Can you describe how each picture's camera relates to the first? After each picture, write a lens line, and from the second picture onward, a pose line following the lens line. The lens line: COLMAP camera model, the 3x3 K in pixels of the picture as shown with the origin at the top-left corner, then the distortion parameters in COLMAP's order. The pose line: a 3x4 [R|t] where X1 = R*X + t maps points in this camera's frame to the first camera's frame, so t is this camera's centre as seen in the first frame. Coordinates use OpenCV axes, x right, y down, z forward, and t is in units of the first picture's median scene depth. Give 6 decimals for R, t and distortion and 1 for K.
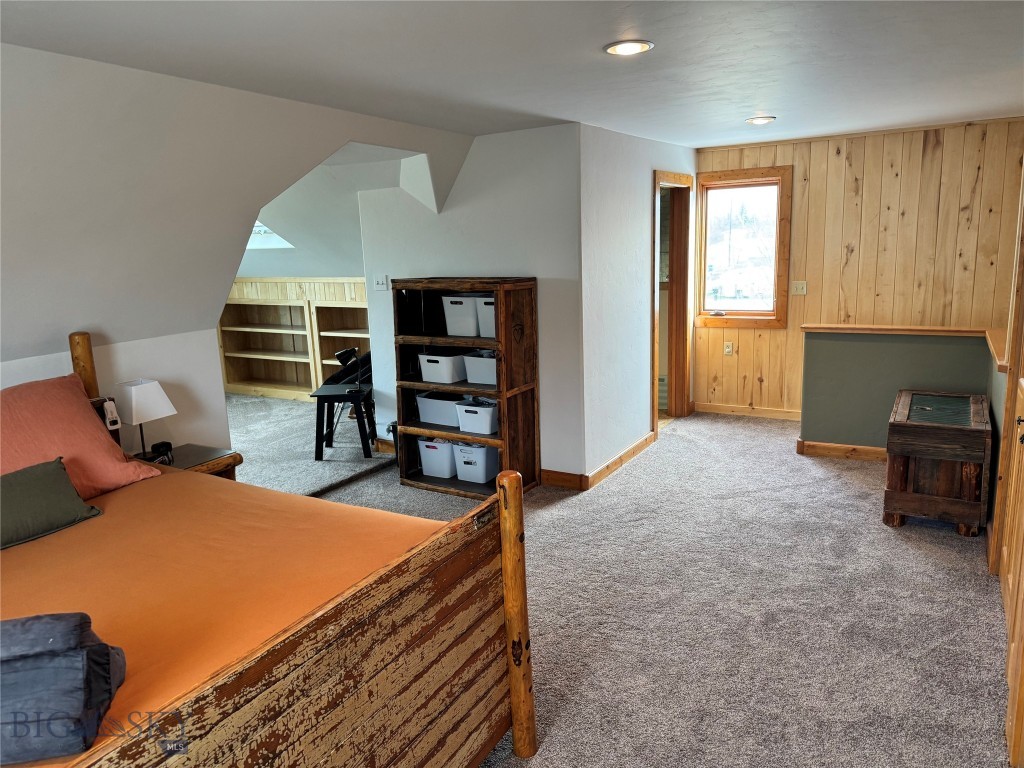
lens RADIAL K [[709.7, 0, 510.7], [0, 709.7, 374.7], [0, 0, 1]] dist [0.068575, -0.107142]
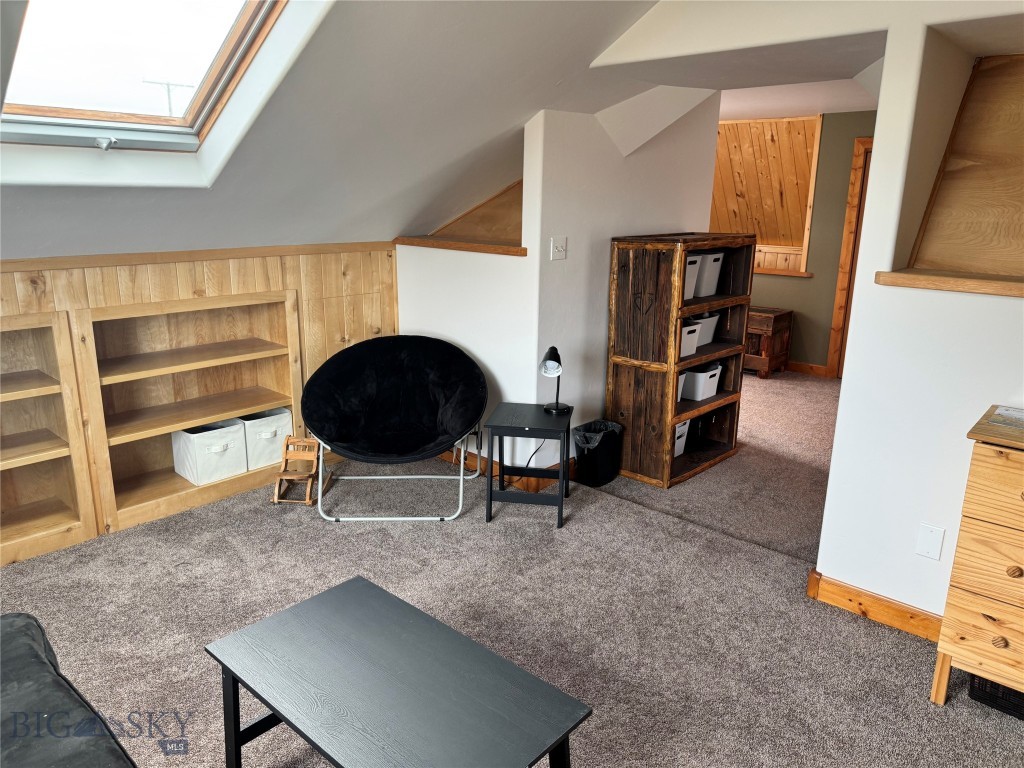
lens RADIAL K [[729.8, 0, 520.1], [0, 729.8, 377.4], [0, 0, 1]] dist [0.126203, -0.196006]
pose [[0.191393, -0.204894, 0.959889, -0.664156], [0.158230, 0.971618, 0.175848, -0.100325], [-0.968675, 0.118228, 0.218381, 0.647002]]
